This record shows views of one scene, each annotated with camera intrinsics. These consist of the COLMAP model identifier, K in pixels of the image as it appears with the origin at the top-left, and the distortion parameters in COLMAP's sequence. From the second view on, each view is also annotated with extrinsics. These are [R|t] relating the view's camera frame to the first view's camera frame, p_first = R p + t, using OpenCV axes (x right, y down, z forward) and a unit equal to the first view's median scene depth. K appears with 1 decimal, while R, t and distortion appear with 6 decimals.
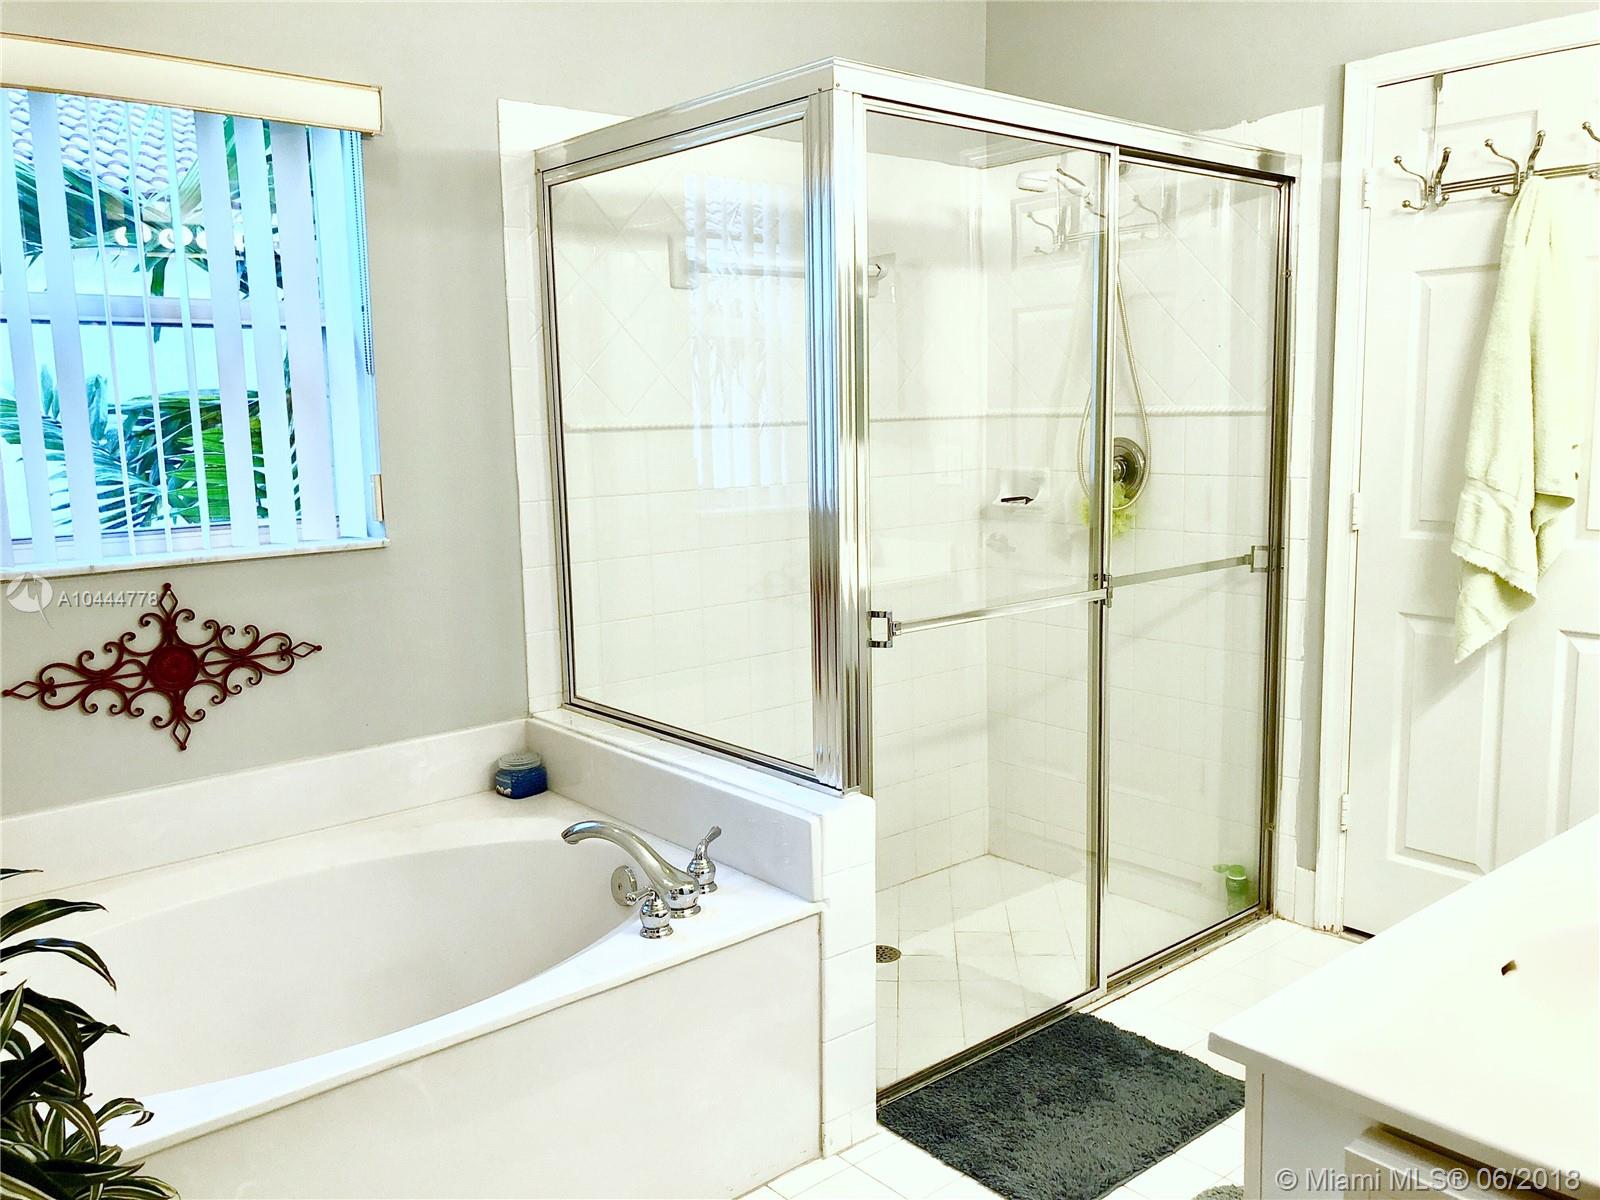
lens RADIAL K [[1314.8, 0, 803.9], [0, 1314.8, 588.3], [0, 0, 1]] dist [0.031297, -0.029521]
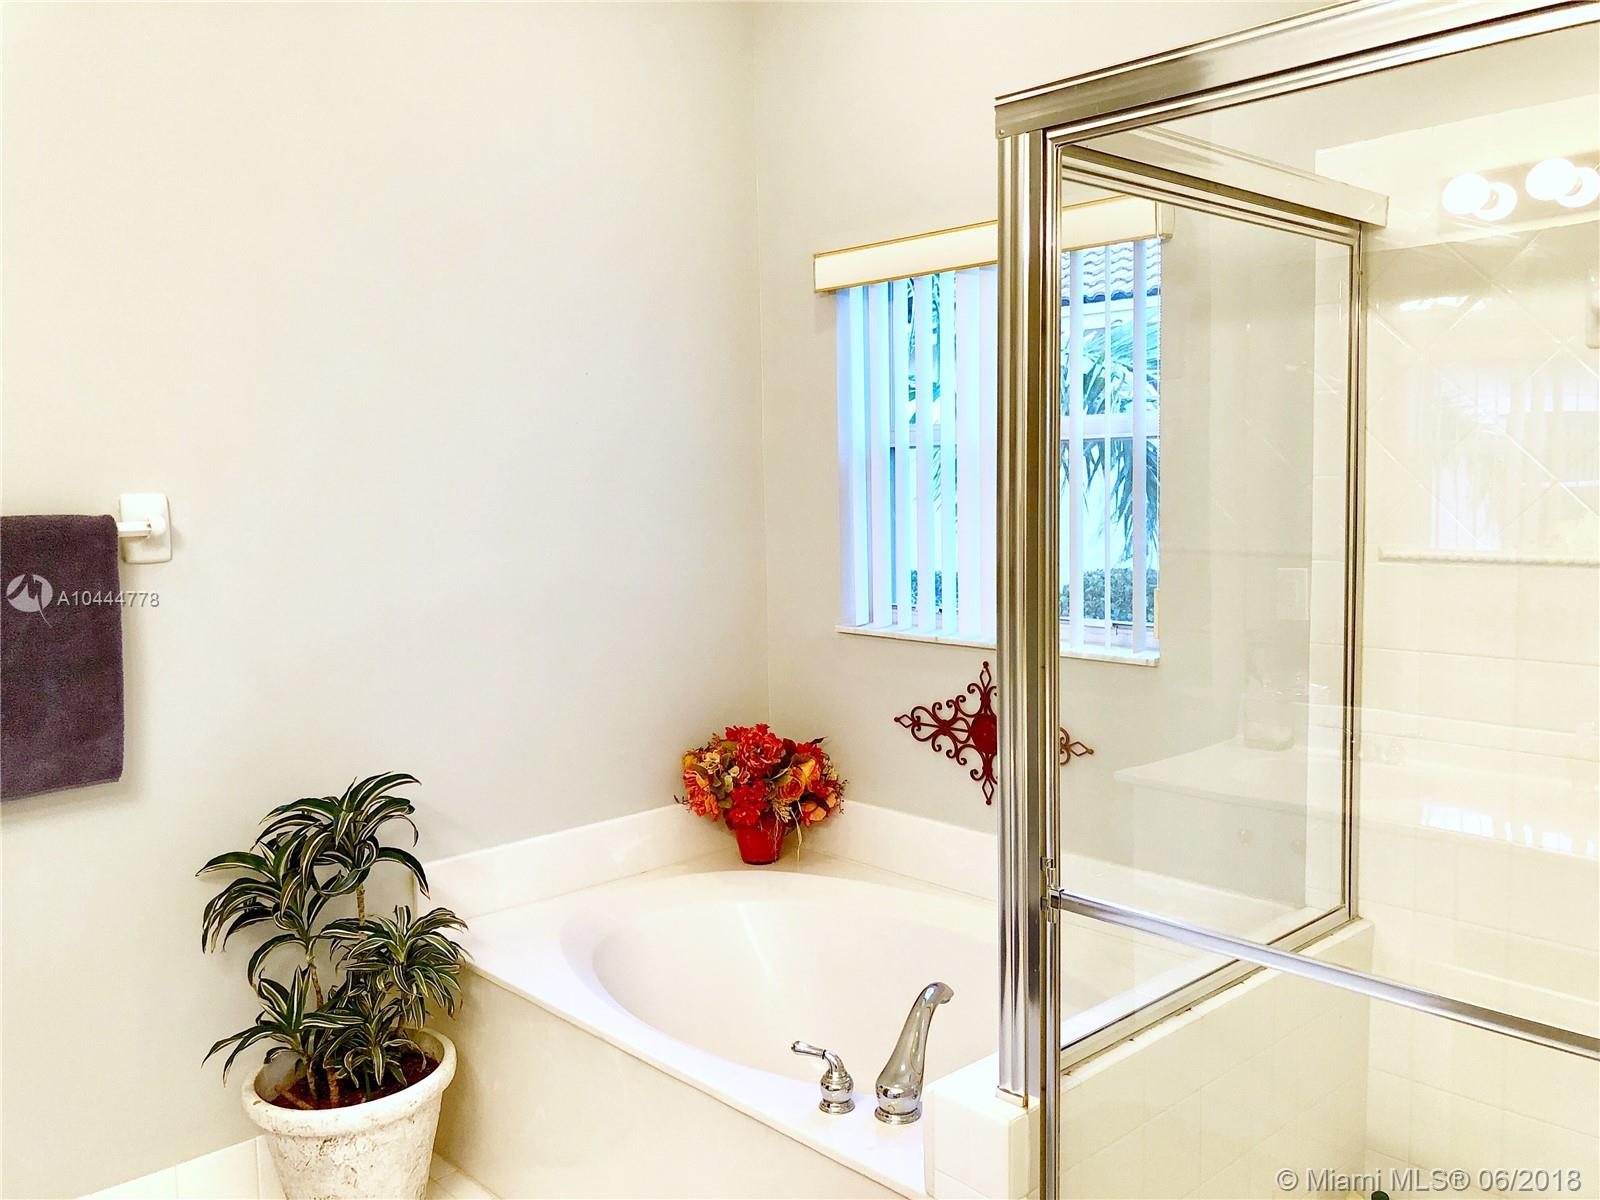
lens RADIAL K [[1314.8, 0, 802.9], [0, 1314.8, 611.0], [0, 0, 1]] dist [0.031297, -0.029521]
pose [[0.009019, 0.111432, -0.993731, 0.690857], [-0.132338, 0.985163, 0.109270, -0.157084], [0.991164, 0.130523, 0.023632, 0.811129]]
